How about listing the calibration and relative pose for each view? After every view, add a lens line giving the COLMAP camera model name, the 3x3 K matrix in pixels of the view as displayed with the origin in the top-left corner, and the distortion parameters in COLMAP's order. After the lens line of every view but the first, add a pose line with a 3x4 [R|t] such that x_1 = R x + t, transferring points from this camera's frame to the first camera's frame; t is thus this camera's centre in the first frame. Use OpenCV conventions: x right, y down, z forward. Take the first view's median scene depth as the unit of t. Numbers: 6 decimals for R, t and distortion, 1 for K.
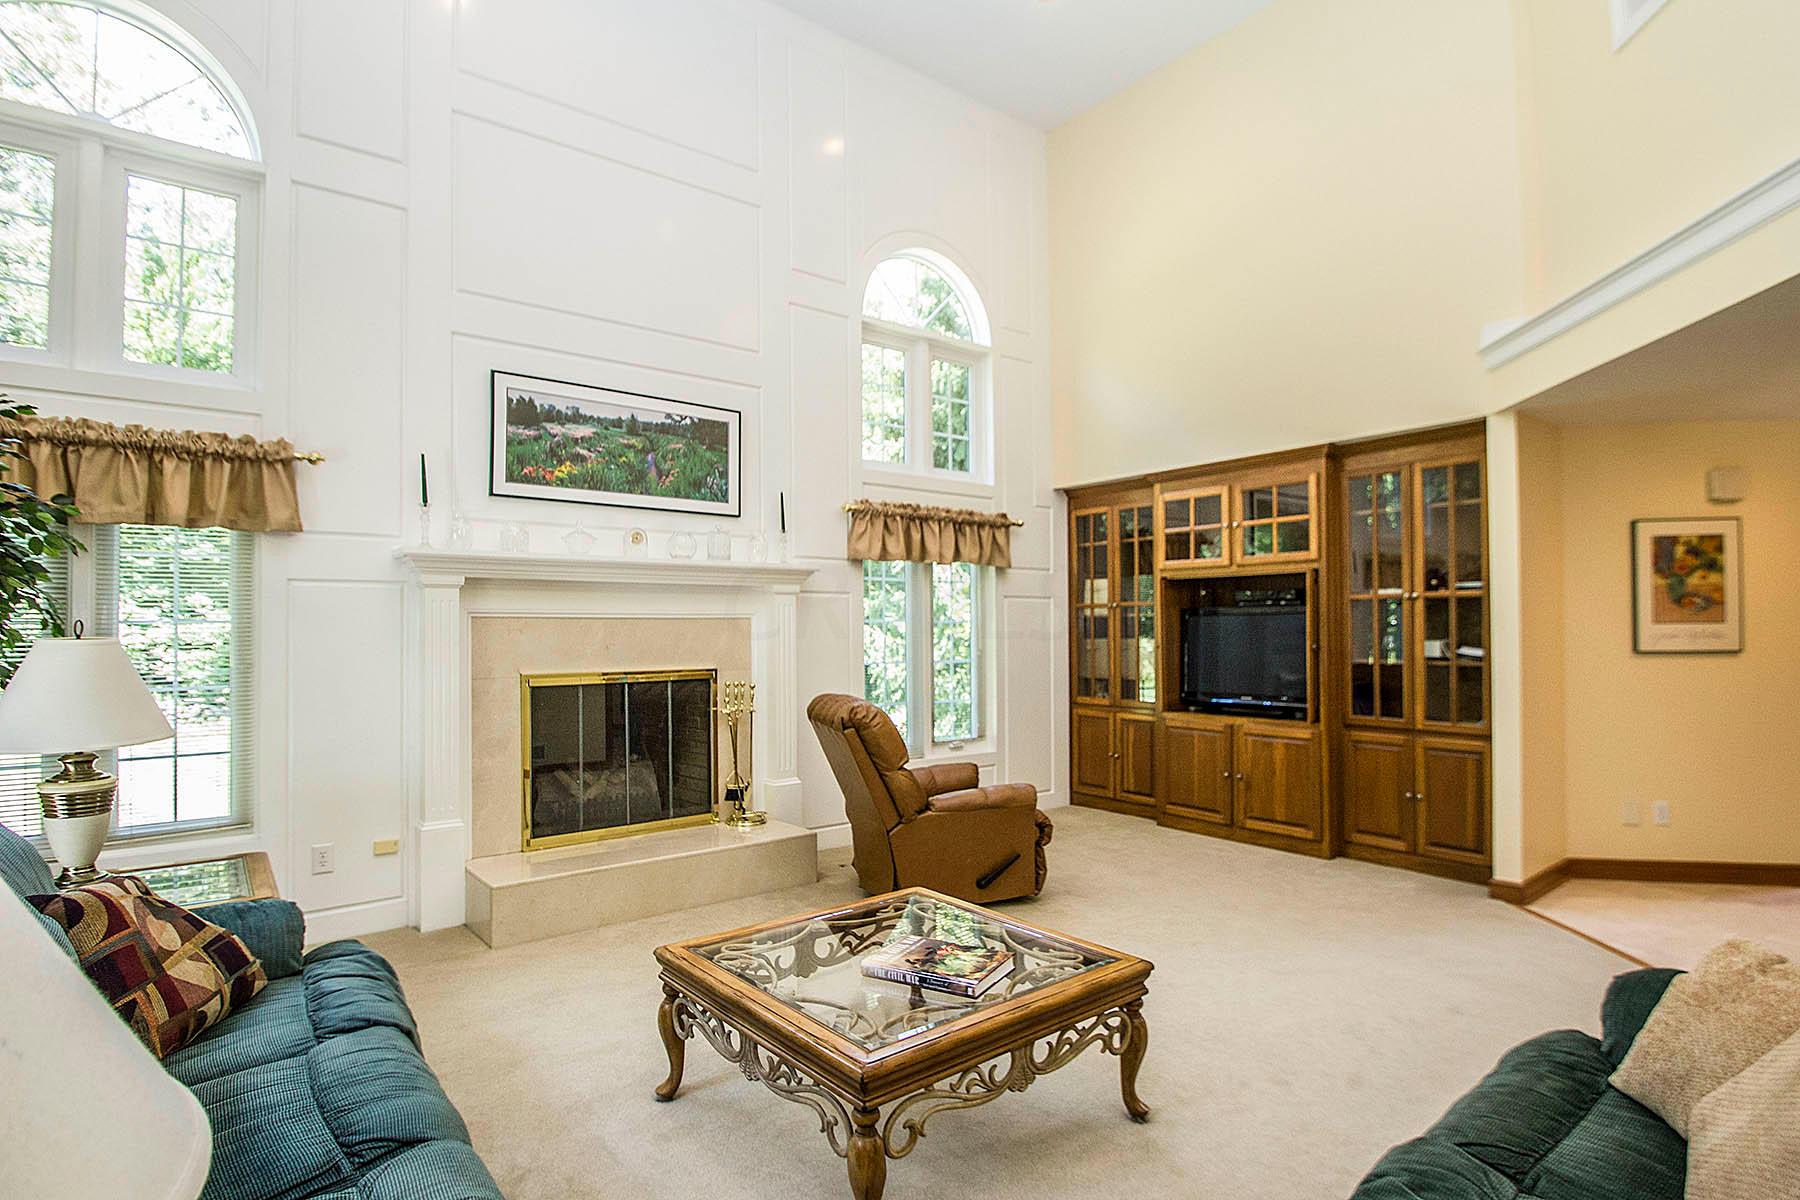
lens RADIAL K [[916.9, 0, 896.1], [0, 916.9, 604.7], [0, 0, 1]] dist [0.013469, 0.000776]
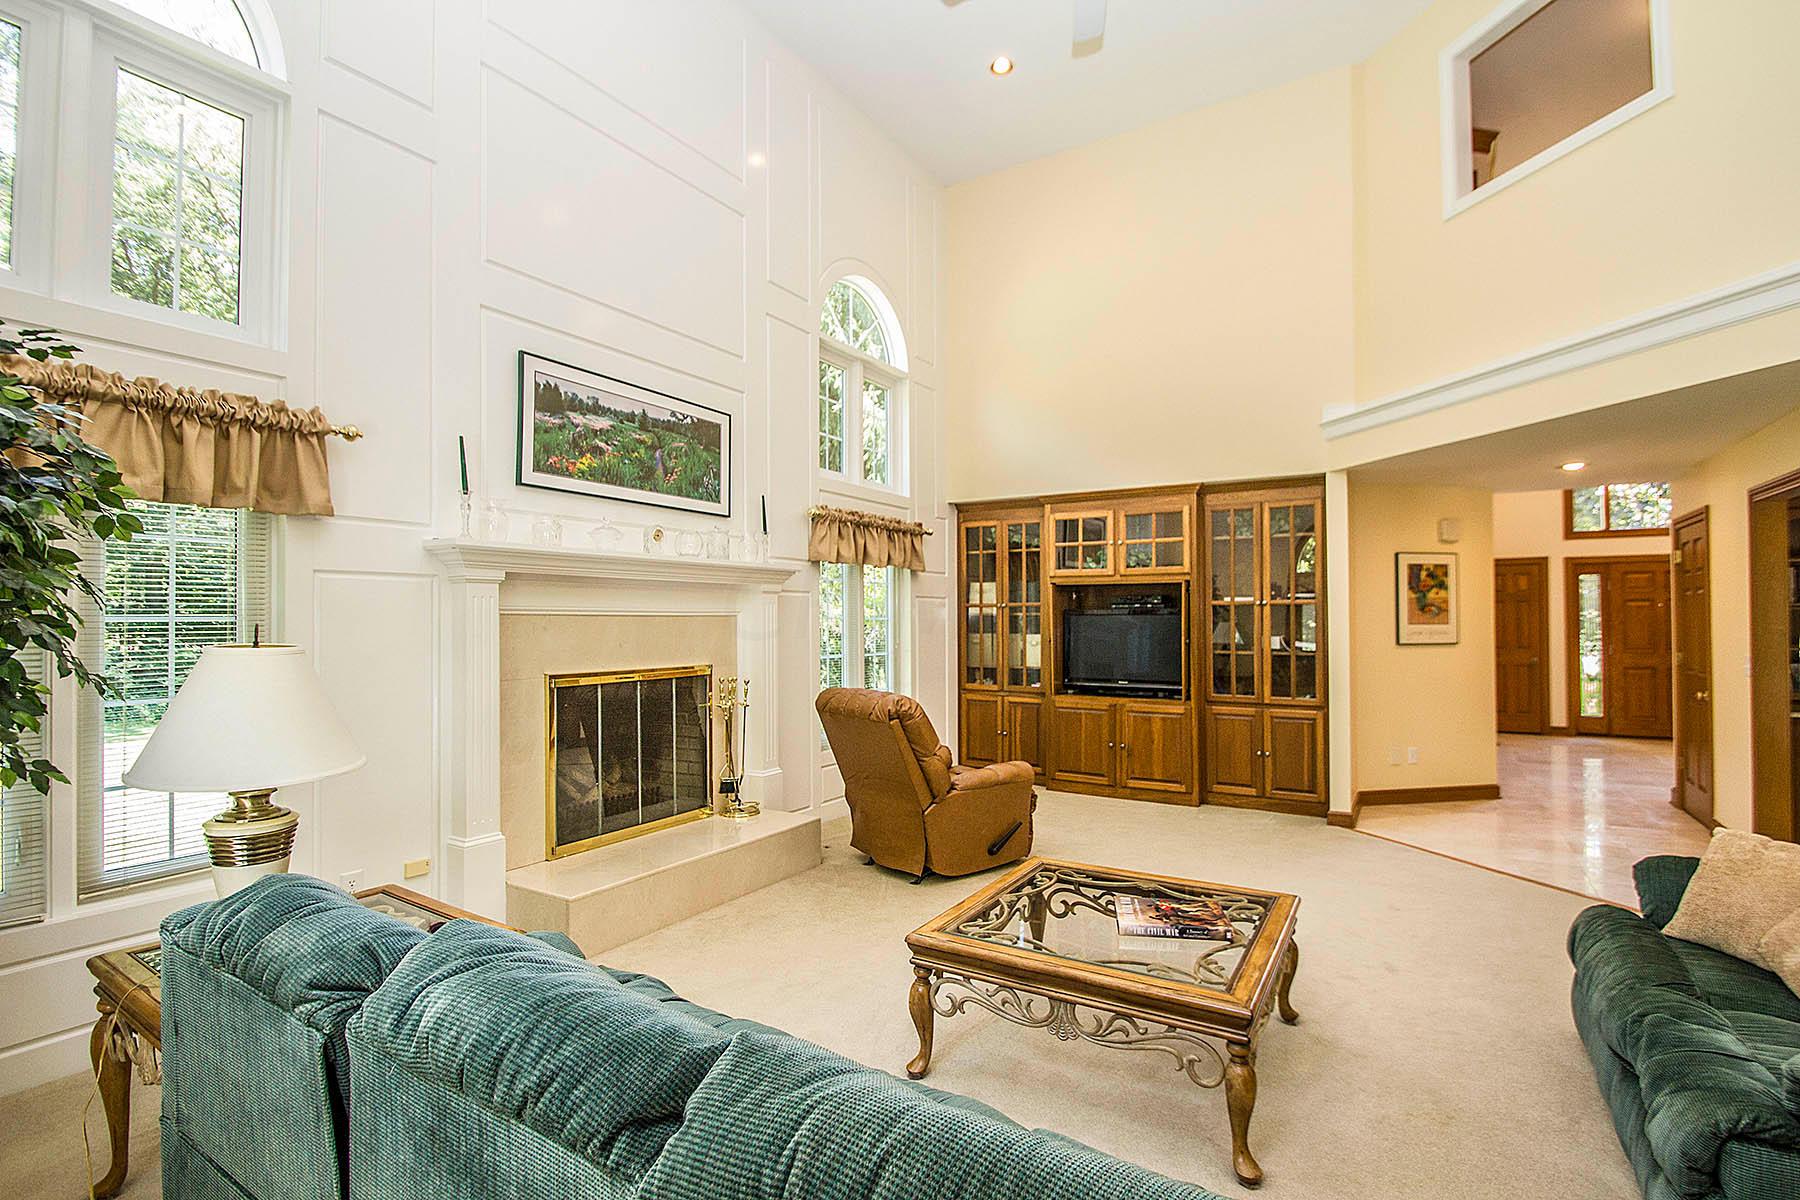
lens RADIAL K [[830.7, 0, 904.2], [0, 830.7, 605.8], [0, 0, 1]] dist [-0.001800, -0.001901]
pose [[0.936530, 0.010735, 0.350422, -0.357126], [-0.014402, 0.999865, 0.007858, -0.007742], [-0.350291, -0.012406, 0.936559, 0.067234]]
